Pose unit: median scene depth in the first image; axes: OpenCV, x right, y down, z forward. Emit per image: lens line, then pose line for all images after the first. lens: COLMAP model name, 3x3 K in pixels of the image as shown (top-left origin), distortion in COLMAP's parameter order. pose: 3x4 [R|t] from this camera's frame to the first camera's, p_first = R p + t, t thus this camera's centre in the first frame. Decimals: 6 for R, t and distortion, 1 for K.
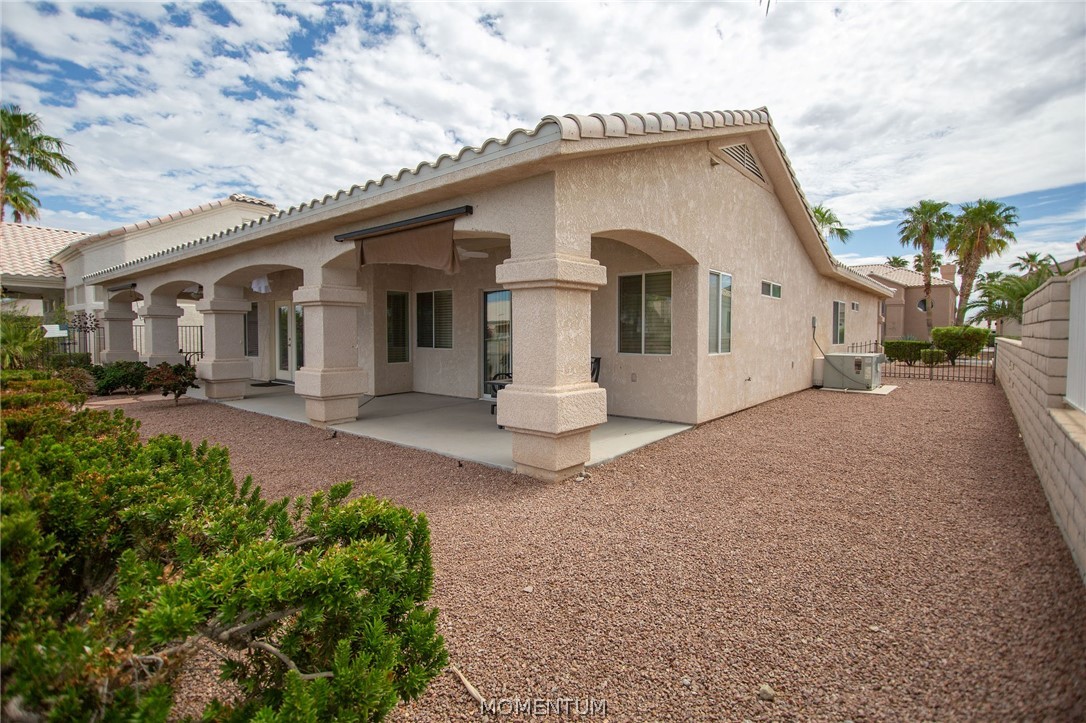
lens RADIAL K [[520.1, 0, 537.0], [0, 520.1, 354.8], [0, 0, 1]] dist [0.026361, 0.001363]
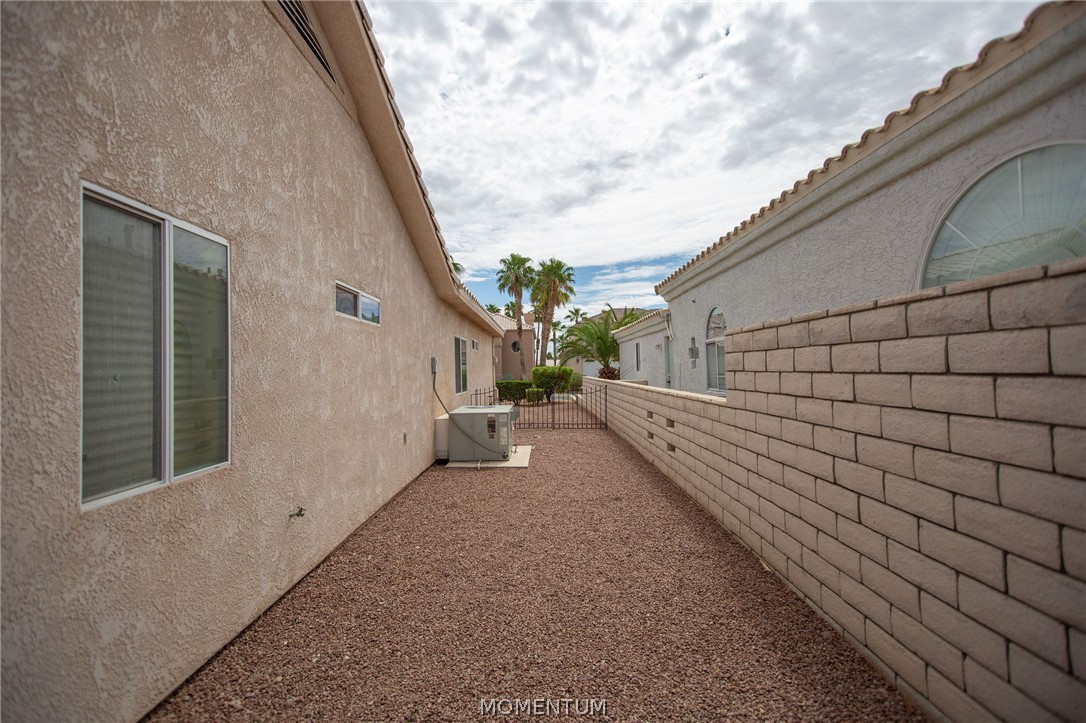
lens RADIAL K [[520.1, 0, 537.0], [0, 520.1, 354.8], [0, 0, 1]] dist [0.026361, 0.001363]
pose [[0.773018, 0.002206, 0.634380, 0.161387], [0.045584, 0.997216, -0.059013, -0.023812], [-0.632744, 0.074536, 0.770766, 0.312024]]
